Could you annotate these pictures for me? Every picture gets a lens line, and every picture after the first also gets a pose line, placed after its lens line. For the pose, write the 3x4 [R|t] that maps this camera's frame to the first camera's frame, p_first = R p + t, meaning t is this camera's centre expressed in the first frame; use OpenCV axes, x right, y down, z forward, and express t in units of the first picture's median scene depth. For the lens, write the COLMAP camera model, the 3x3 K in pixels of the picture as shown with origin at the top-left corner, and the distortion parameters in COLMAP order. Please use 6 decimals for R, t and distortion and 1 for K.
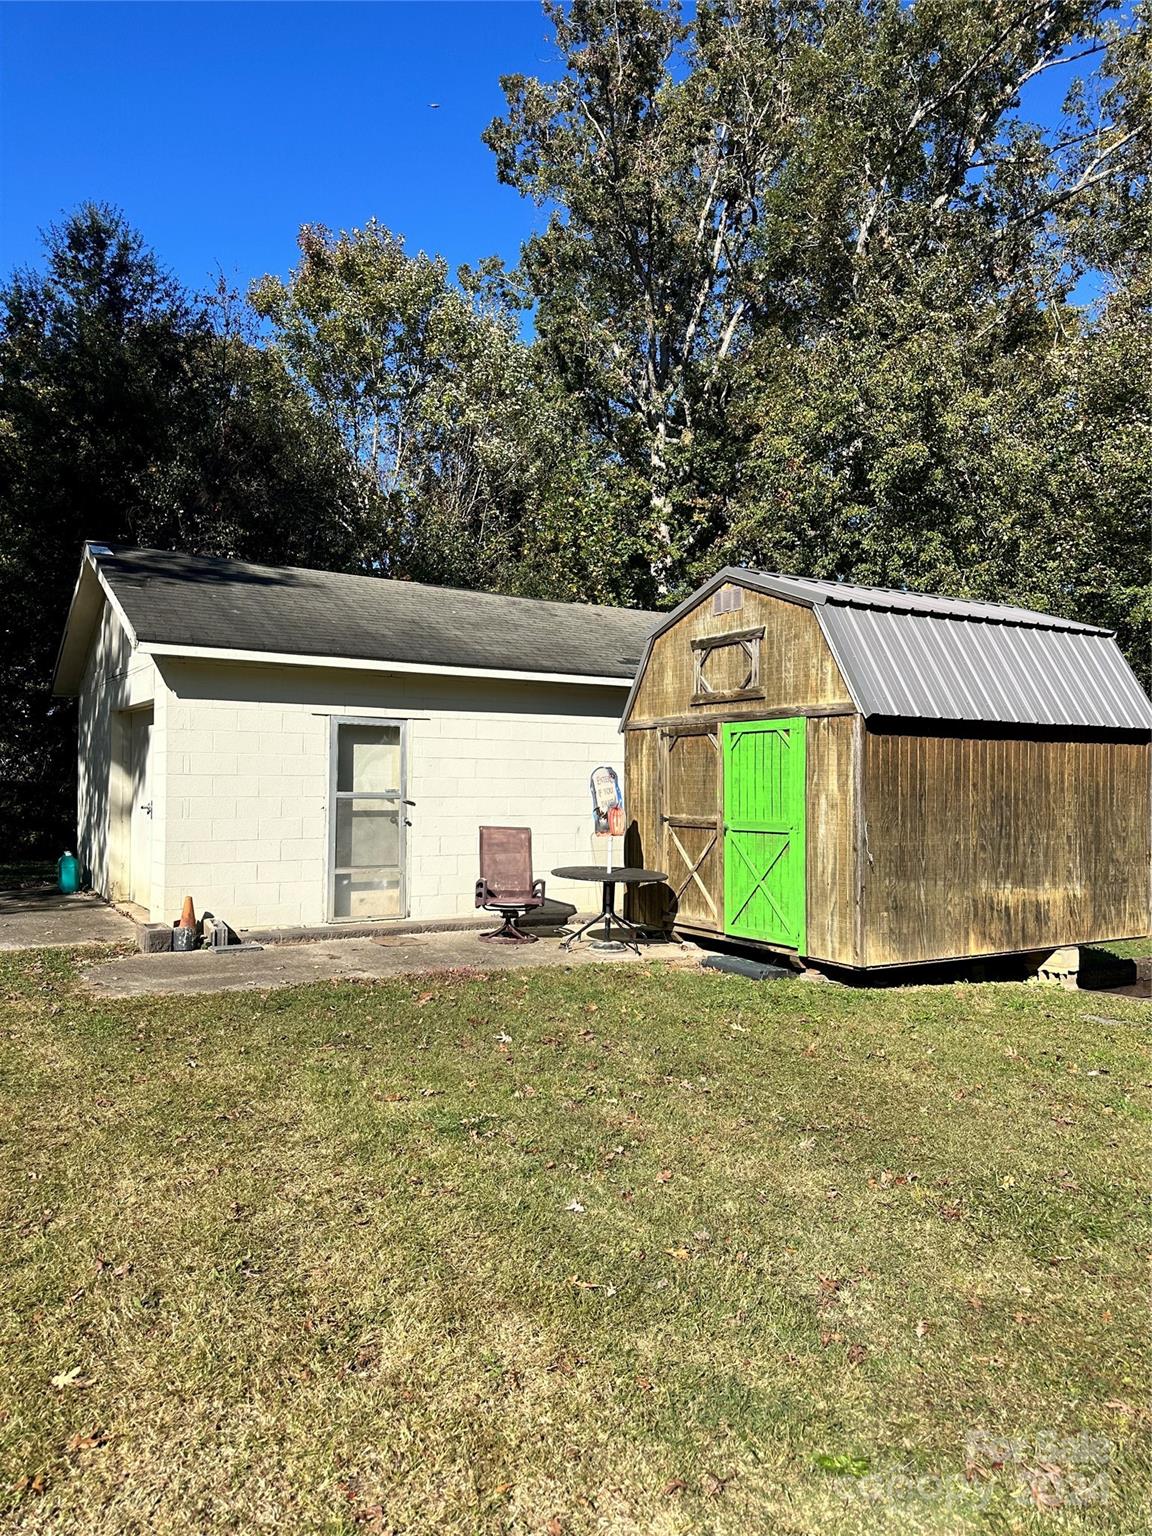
lens RADIAL K [[1063.0, 0, 576.0], [0, 1063.0, 773.1], [0, 0, 1]] dist [0.039232, -0.009818]
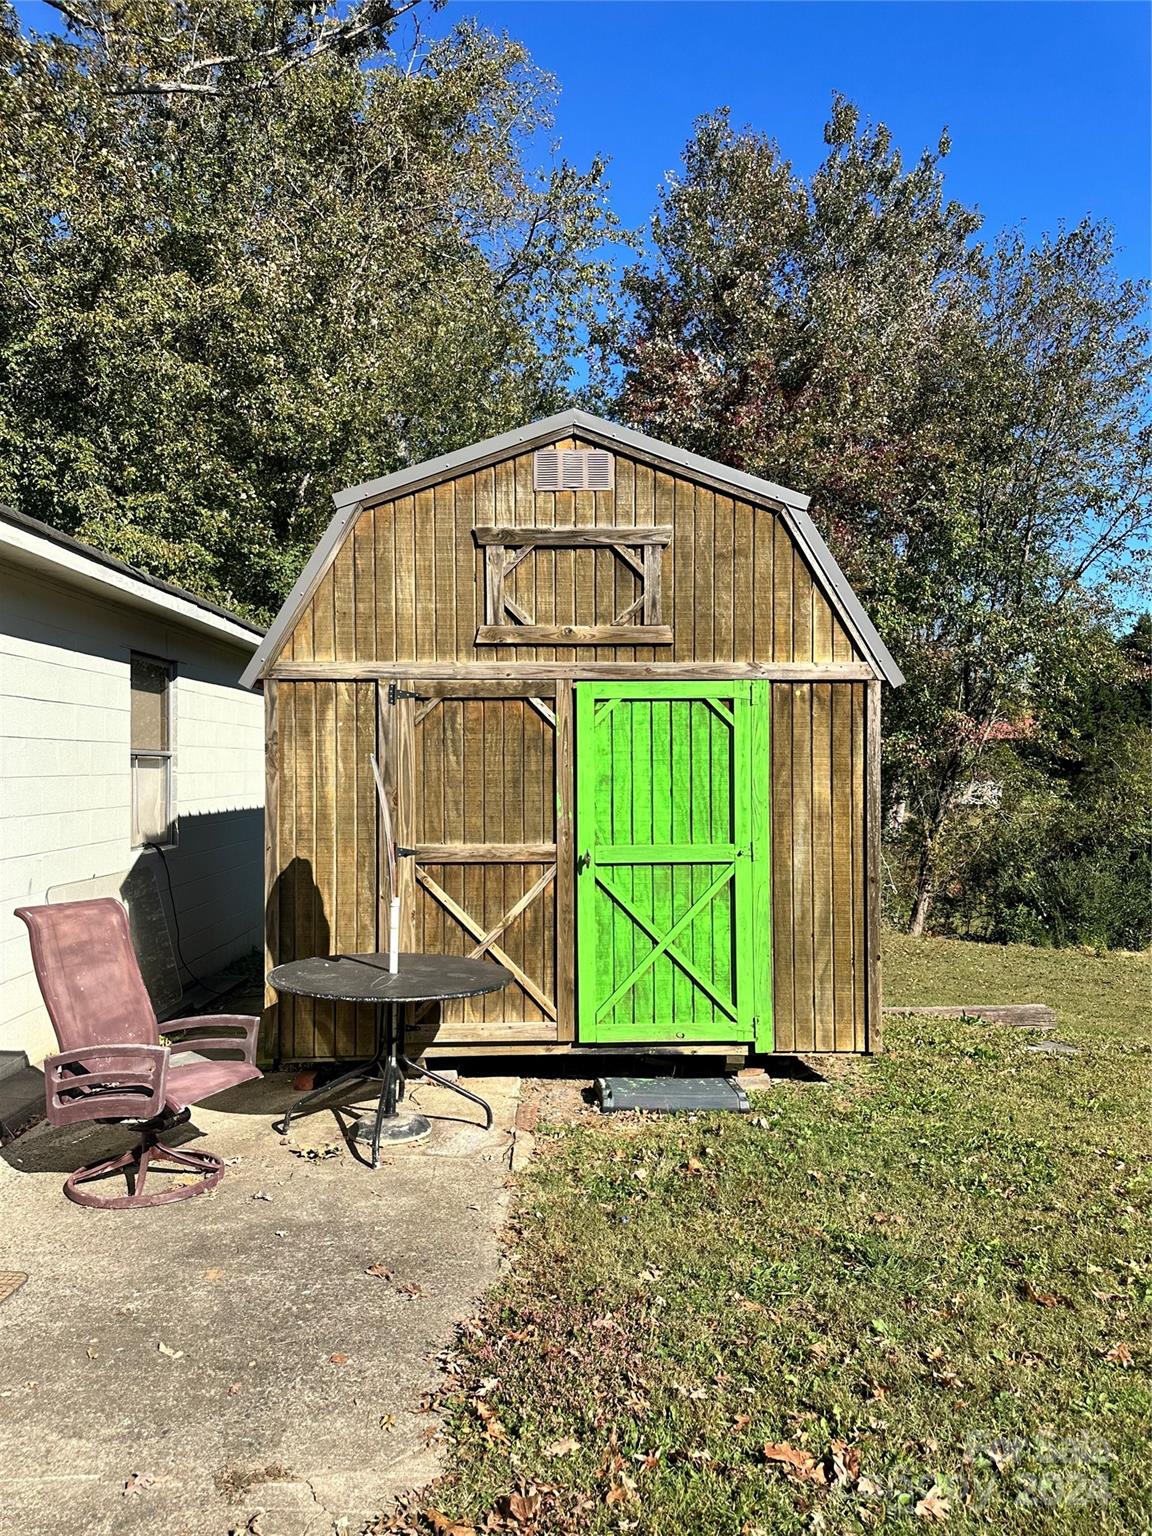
lens RADIAL K [[1063.0, 0, 576.6], [0, 1063.0, 763.3], [0, 0, 1]] dist [0.039232, -0.009818]
pose [[0.496846, -0.008725, 0.867795, -0.360802], [-0.004436, 0.999911, 0.012592, -0.009601], [-0.867828, -0.010106, 0.496763, 0.700022]]
